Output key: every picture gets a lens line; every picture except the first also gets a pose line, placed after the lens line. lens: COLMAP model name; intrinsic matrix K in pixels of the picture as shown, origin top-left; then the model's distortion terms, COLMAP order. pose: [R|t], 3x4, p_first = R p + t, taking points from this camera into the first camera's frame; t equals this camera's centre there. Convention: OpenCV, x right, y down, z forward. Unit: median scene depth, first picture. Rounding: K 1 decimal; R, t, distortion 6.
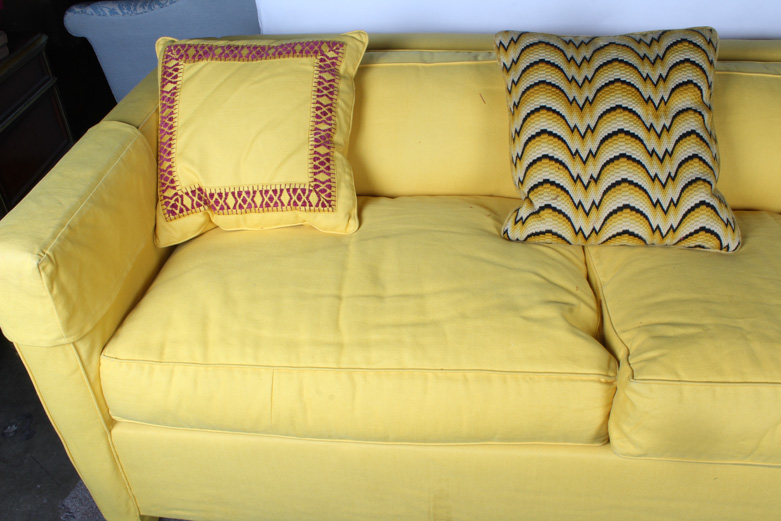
lens RADIAL K [[681.4, 0, 395.6], [0, 681.4, 260.0], [0, 0, 1]] dist [-0.177747, 0.158692]
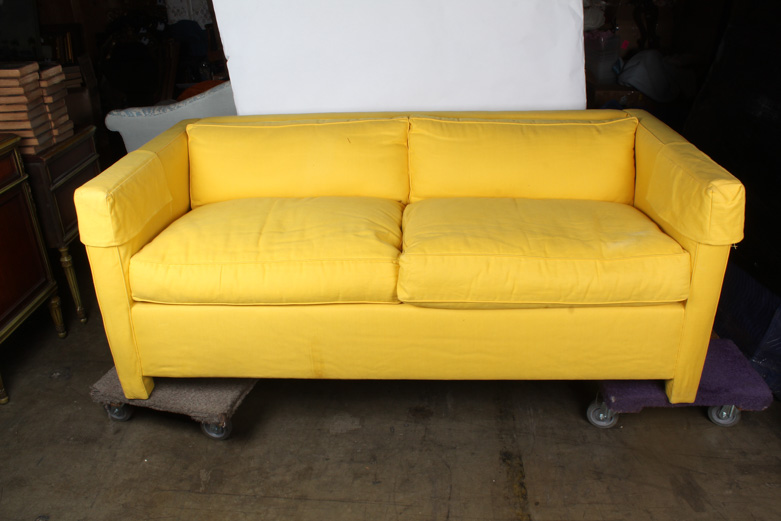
lens RADIAL K [[640.8, 0, 390.5], [0, 640.8, 260.5], [0, 0, 1]] dist [-0.173031, 0.142151]
pose [[0.999810, -0.010930, 0.016149, 0.254232], [0.013846, 0.981063, -0.193193, 0.489088], [-0.013731, 0.193380, 0.981028, -0.725397]]
